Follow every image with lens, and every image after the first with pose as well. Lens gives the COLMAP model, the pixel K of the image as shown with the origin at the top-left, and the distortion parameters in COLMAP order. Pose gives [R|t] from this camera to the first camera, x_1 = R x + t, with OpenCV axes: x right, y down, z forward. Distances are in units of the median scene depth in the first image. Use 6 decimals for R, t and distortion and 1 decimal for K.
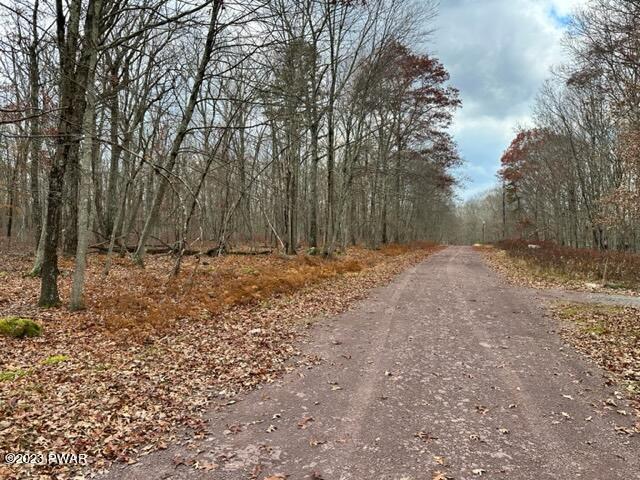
lens RADIAL K [[462.2, 0, 315.8], [0, 462.2, 241.4], [0, 0, 1]] dist [0.084846, -0.083391]
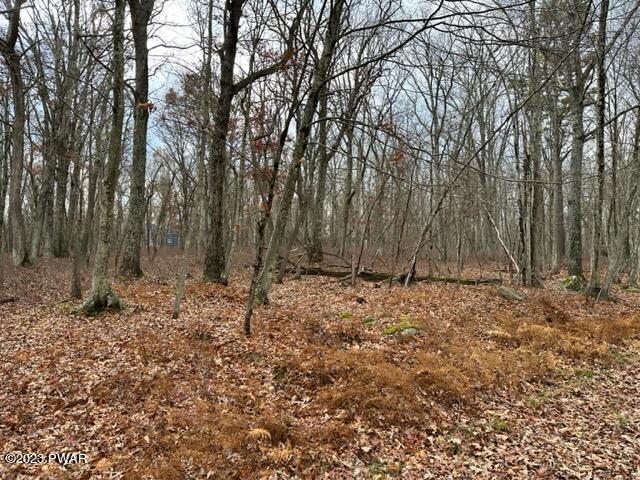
lens RADIAL K [[462.2, 0, 316.4], [0, 462.2, 233.9], [0, 0, 1]] dist [0.084846, -0.083391]
pose [[0.857439, -0.014977, -0.514368, 0.064597], [-0.012433, 0.998682, -0.049803, -0.021203], [0.514436, 0.049098, 0.856122, 0.773668]]
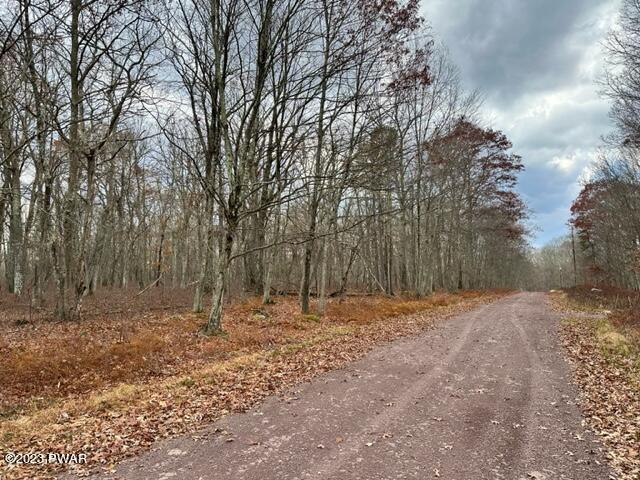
lens RADIAL K [[462.2, 0, 321.9], [0, 462.2, 242.7], [0, 0, 1]] dist [0.084846, -0.083391]
pose [[0.990708, -0.027242, -0.133249, -0.174716], [0.013420, 0.994534, -0.103549, 0.026939], [0.135342, 0.100799, 0.985658, -0.925675]]
